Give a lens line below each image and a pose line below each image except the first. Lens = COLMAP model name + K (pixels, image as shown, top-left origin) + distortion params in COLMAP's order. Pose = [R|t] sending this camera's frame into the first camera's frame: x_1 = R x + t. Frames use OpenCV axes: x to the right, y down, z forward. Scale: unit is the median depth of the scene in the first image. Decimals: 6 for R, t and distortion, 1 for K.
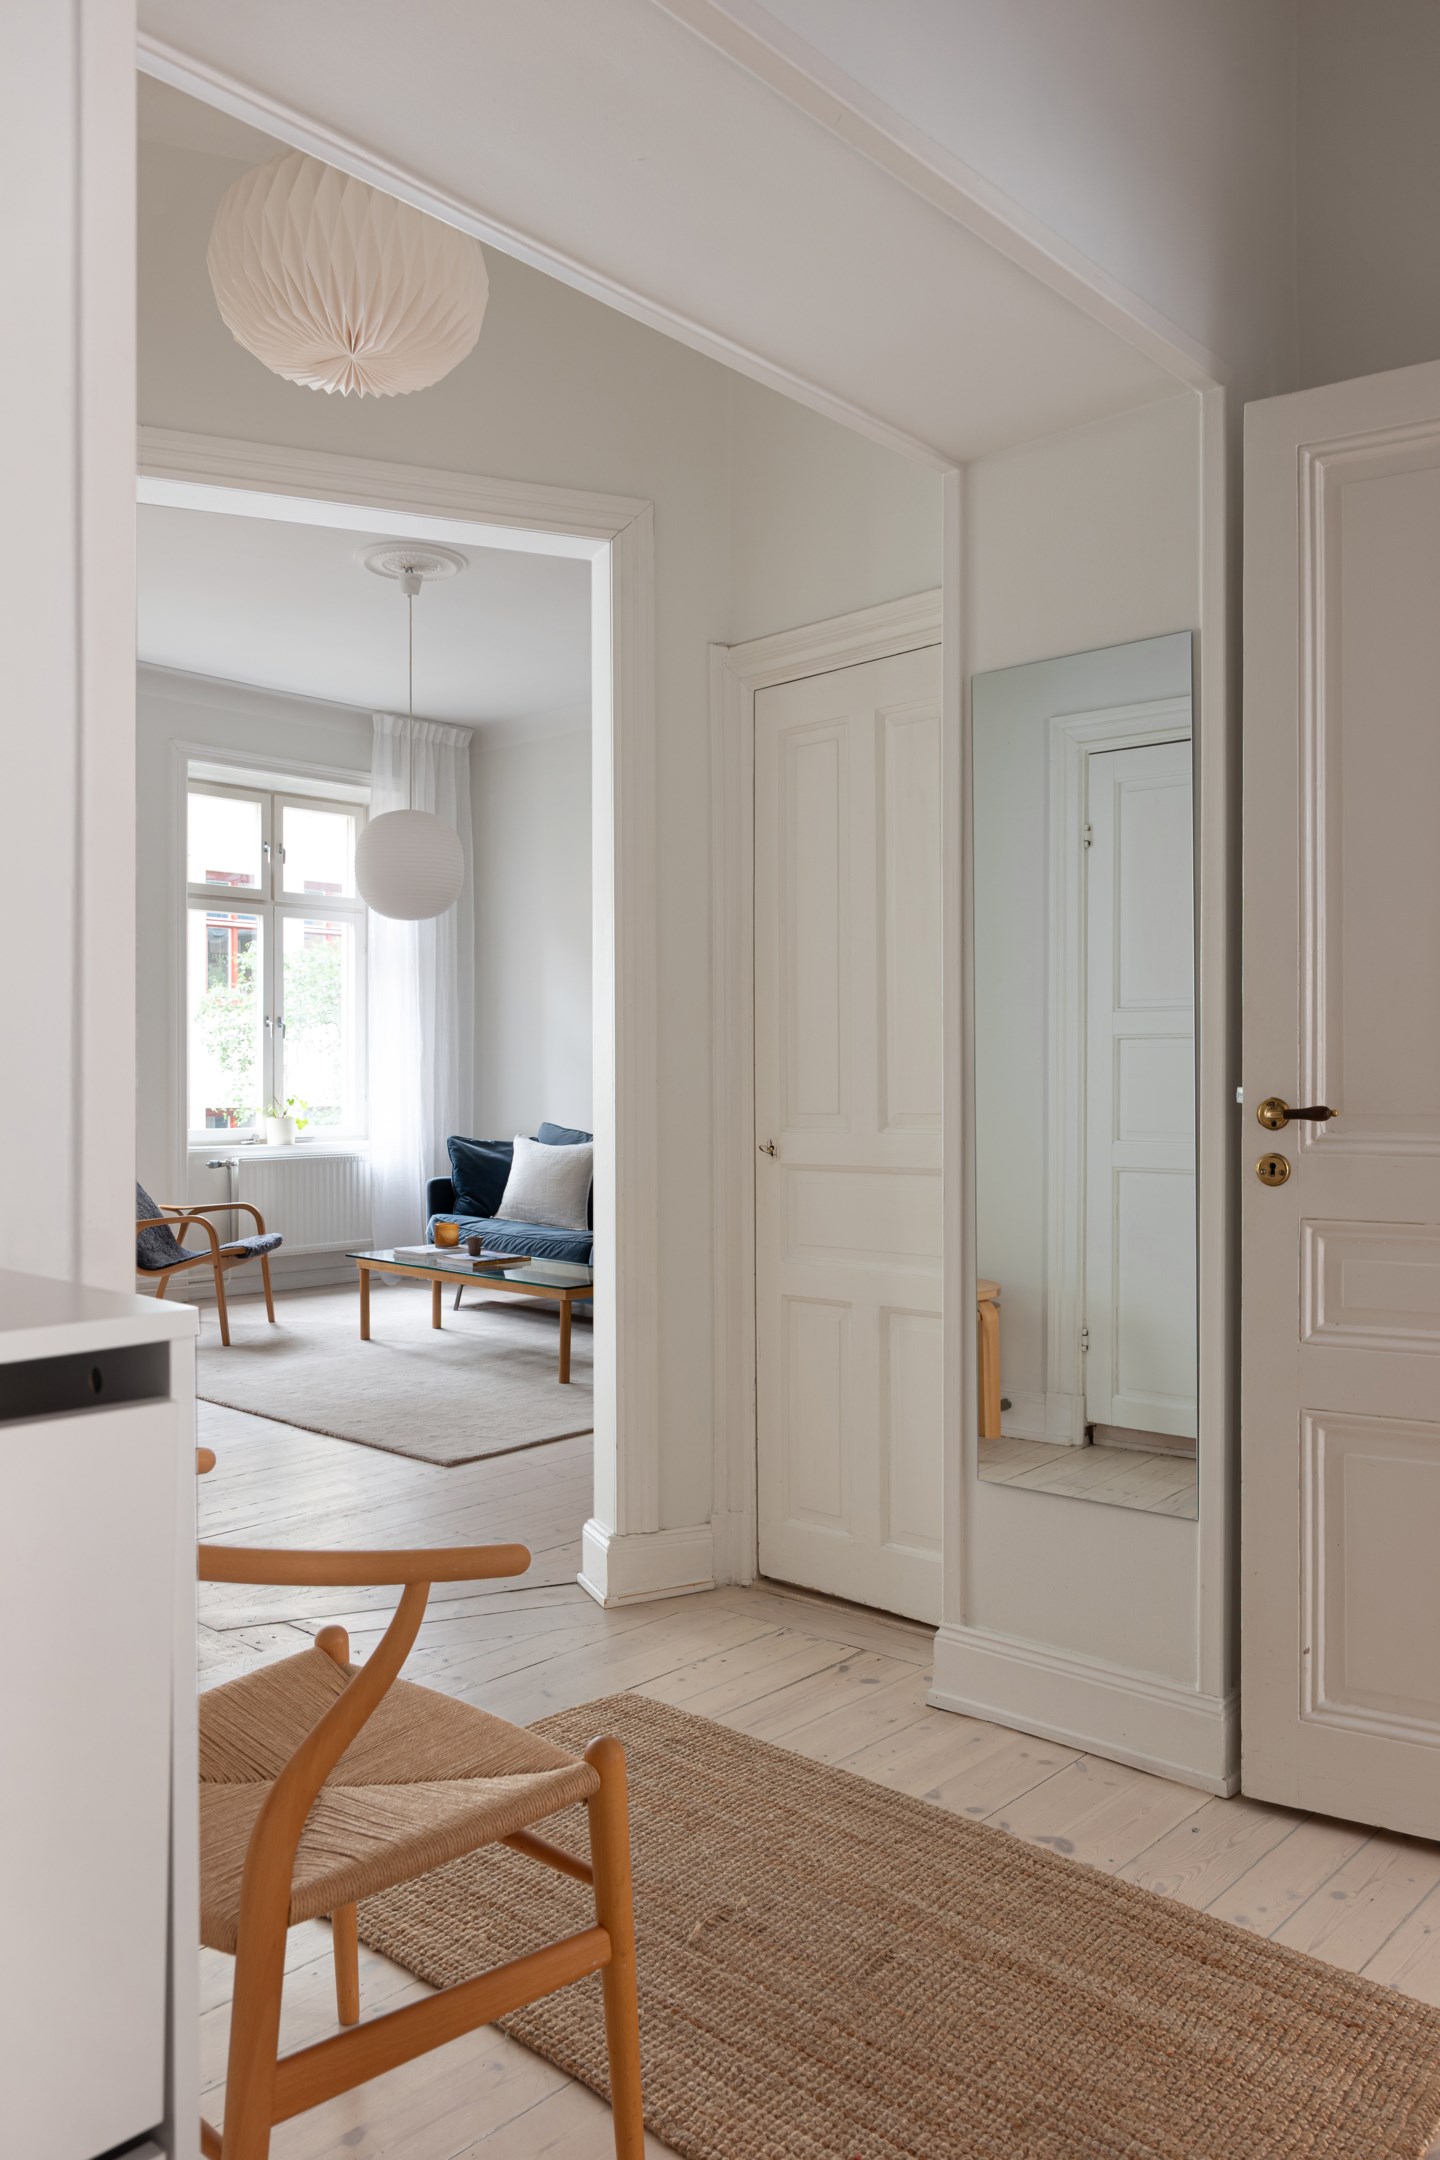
lens RADIAL K [[1552.6, 0, 711.3], [0, 1552.6, 1080.7], [0, 0, 1]] dist [0.001941, -0.001918]
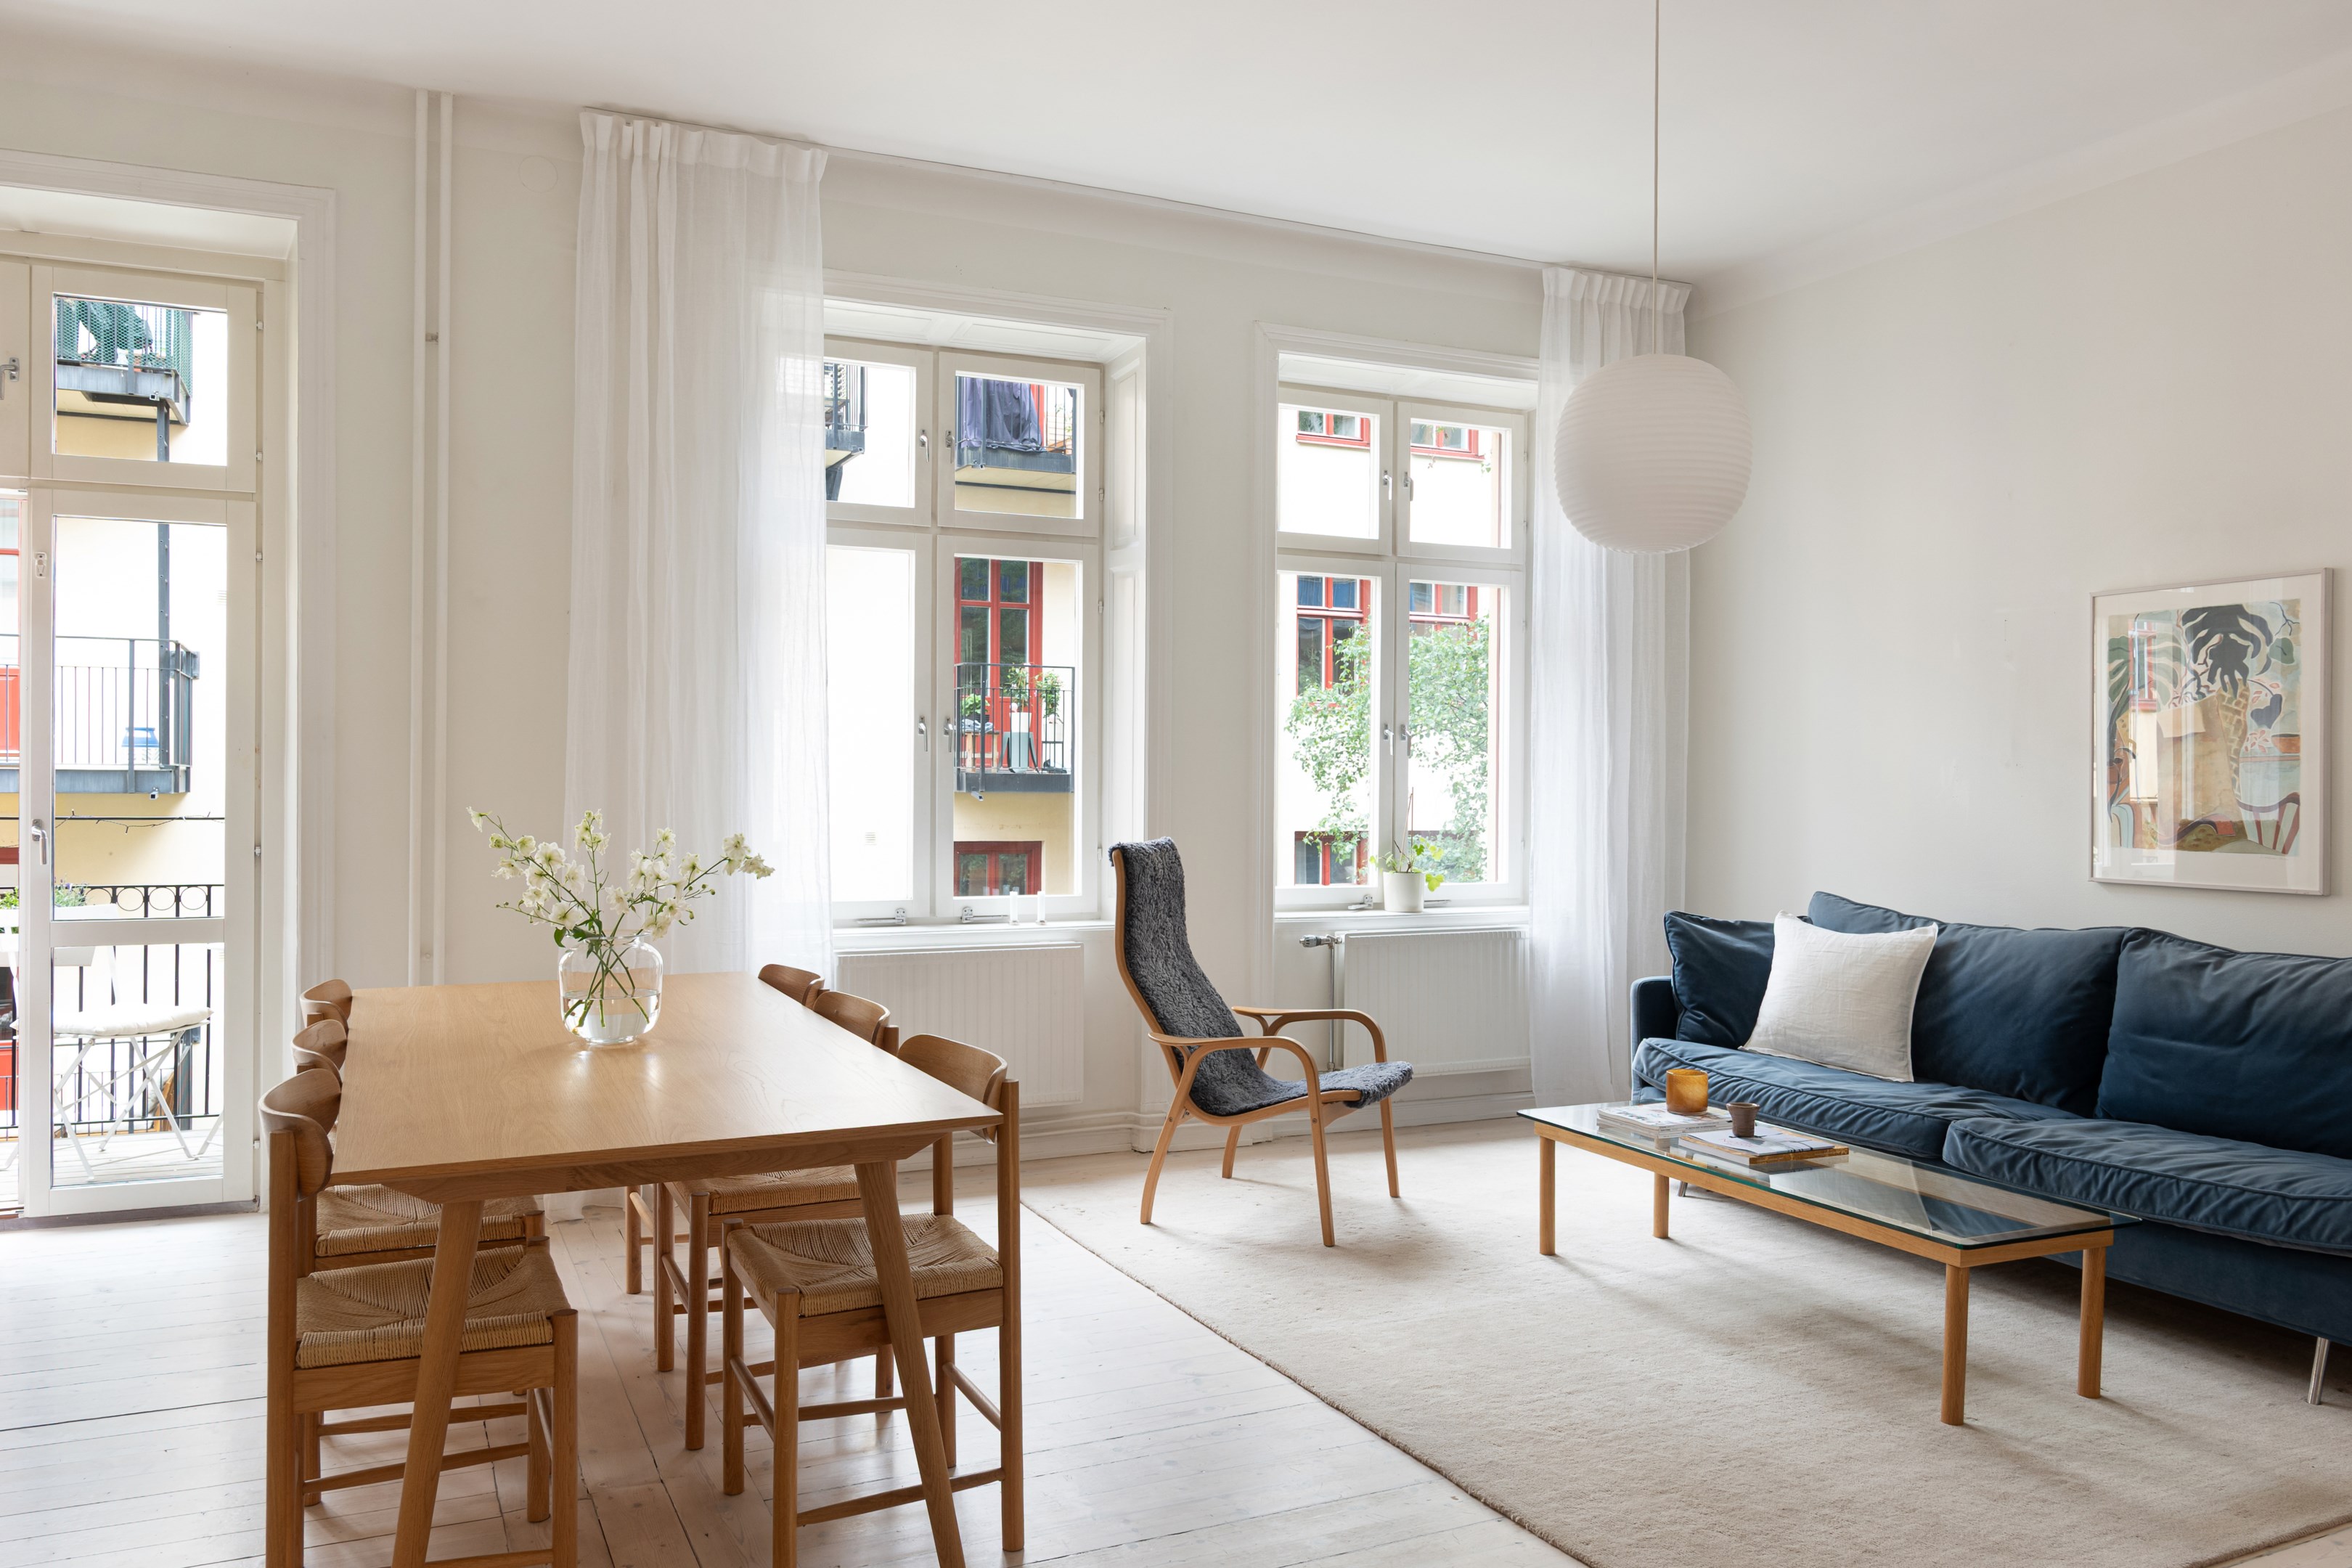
lens RADIAL K [[1748.0, 0, 1175.9], [0, 1748.0, 793.0], [0, 0, 1]] dist [0.006699, -0.000405]
pose [[0.927469, 0.007394, -0.373826, -0.087854], [-0.007321, 0.999972, 0.001615, -0.012237], [0.373828, 0.001239, 0.927497, 0.263470]]
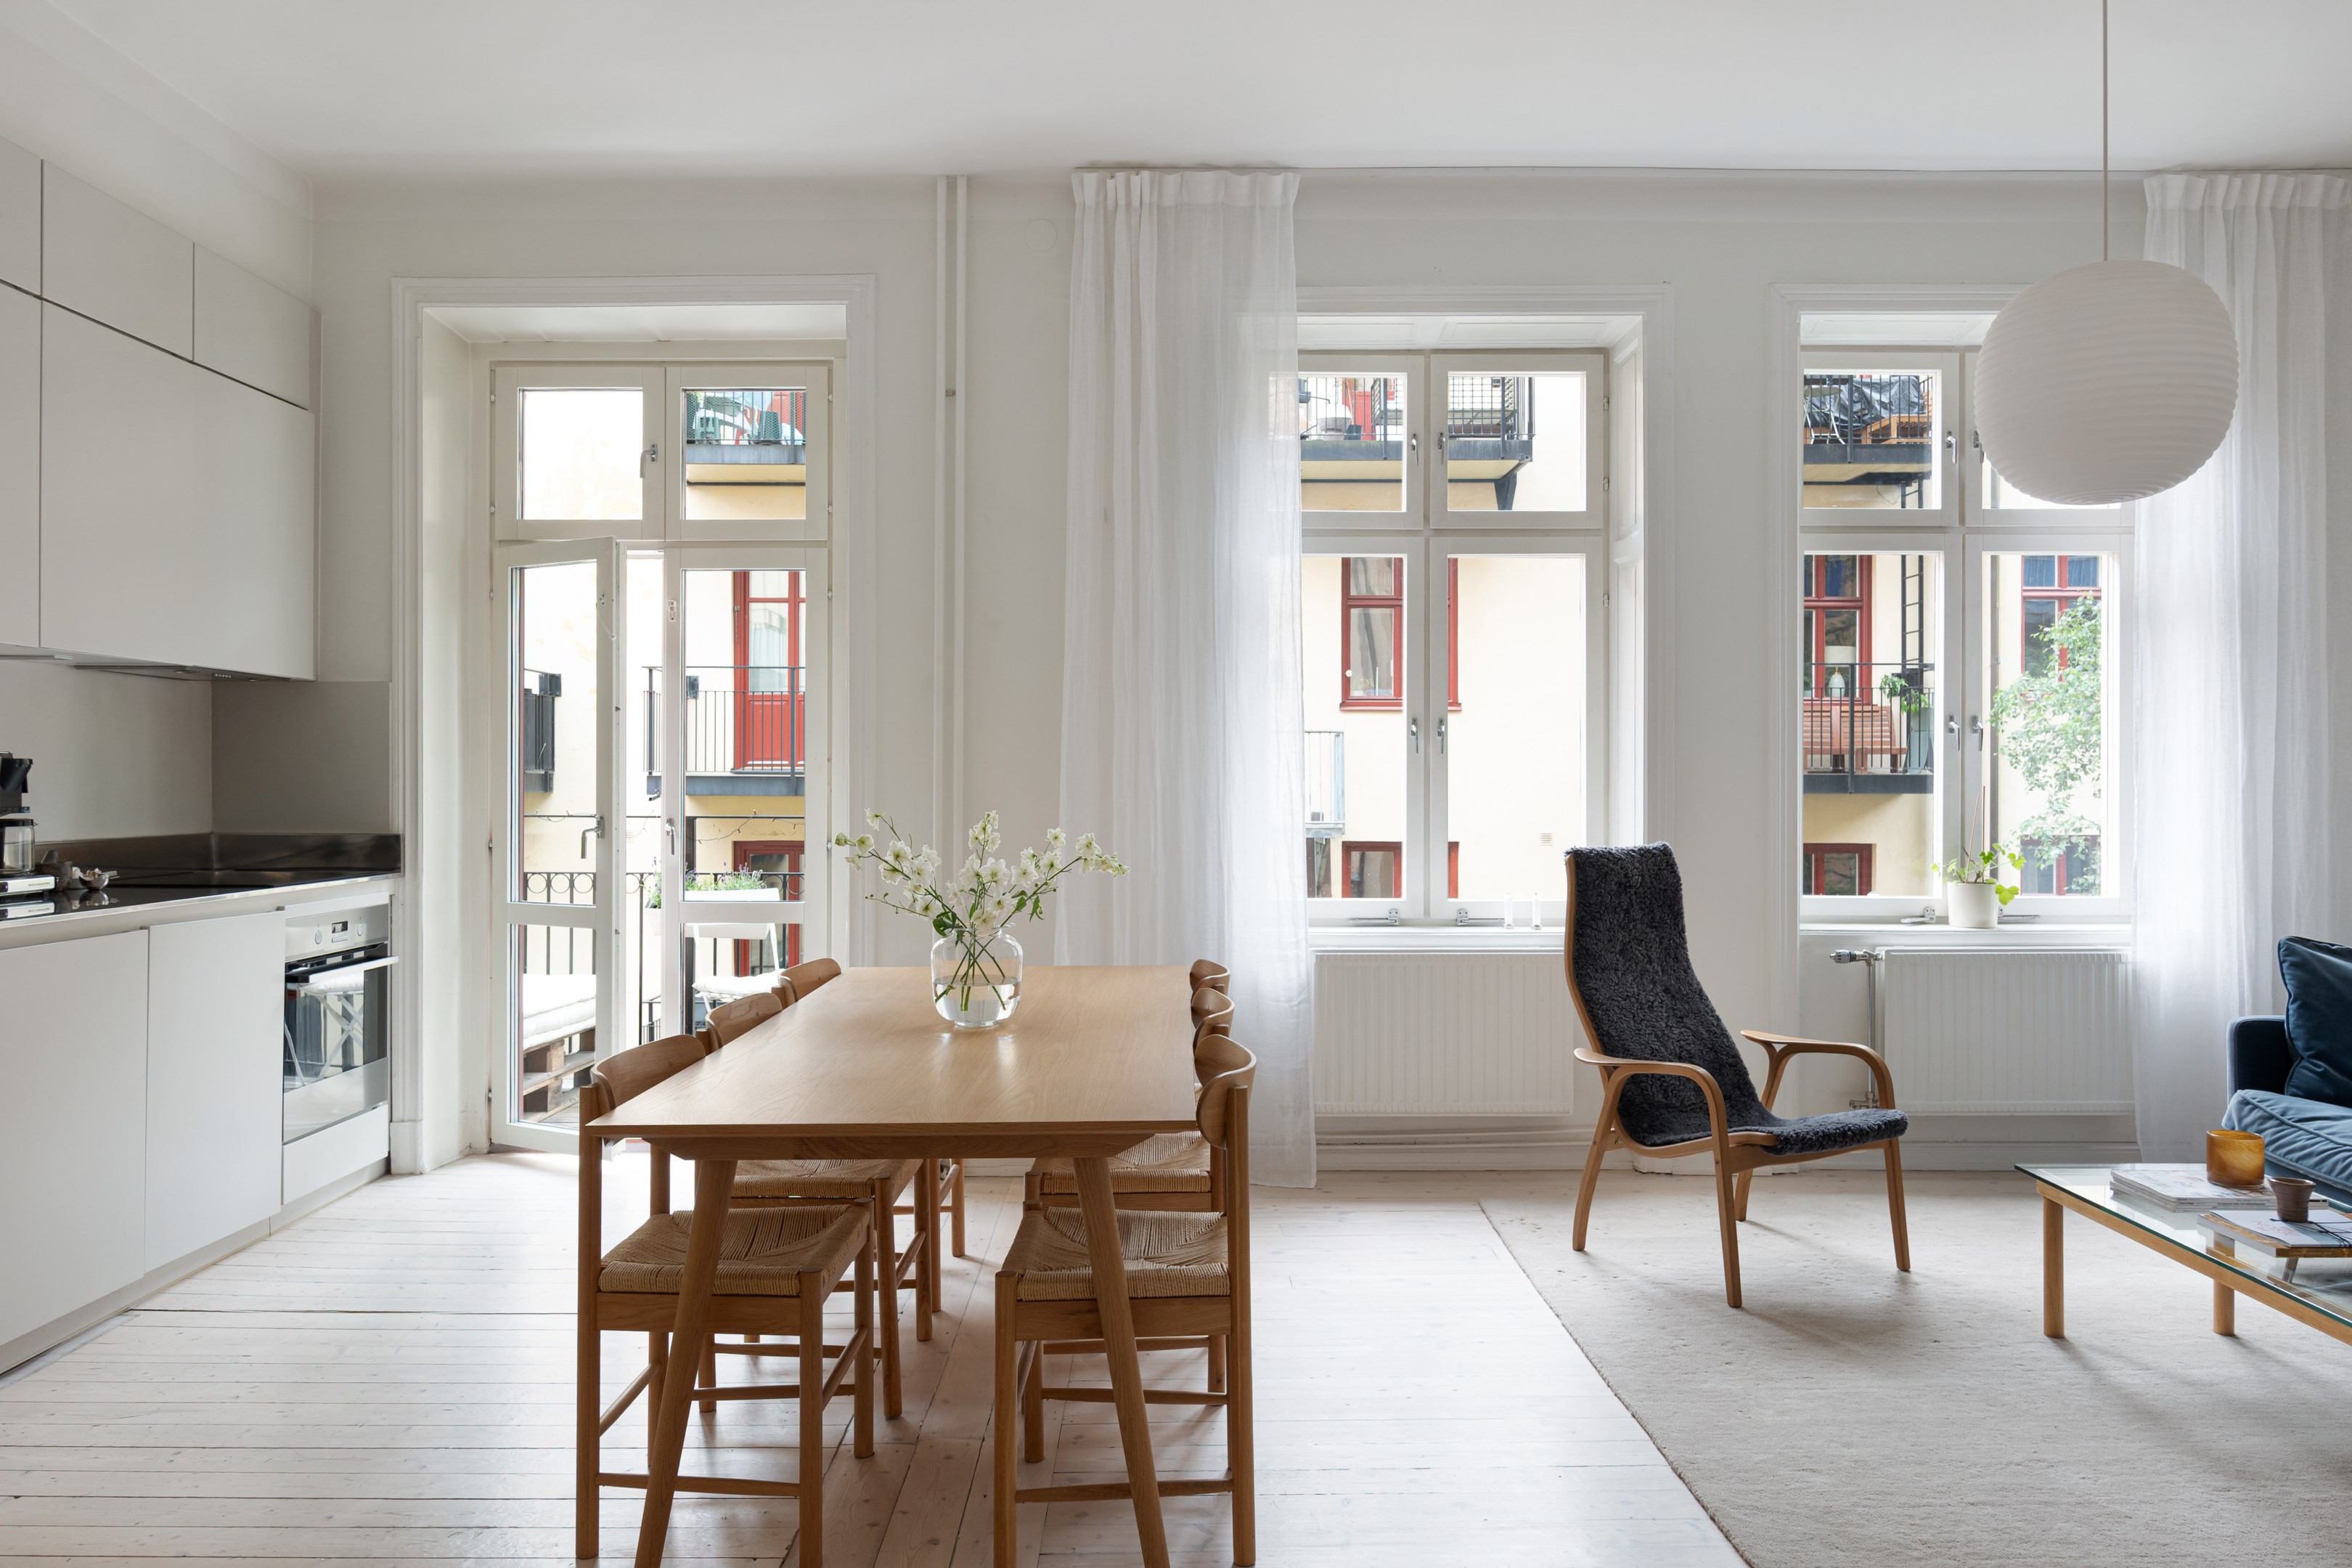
lens RADIAL K [[1690.6, 0, 1174.7], [0, 1690.6, 781.1], [0, 0, 1]] dist [0.001941, -0.001918]
pose [[0.686179, -0.000780, -0.727432, -0.011743], [-0.003224, 0.999986, -0.004114, -0.012706], [0.727426, 0.005168, 0.686167, 0.341377]]
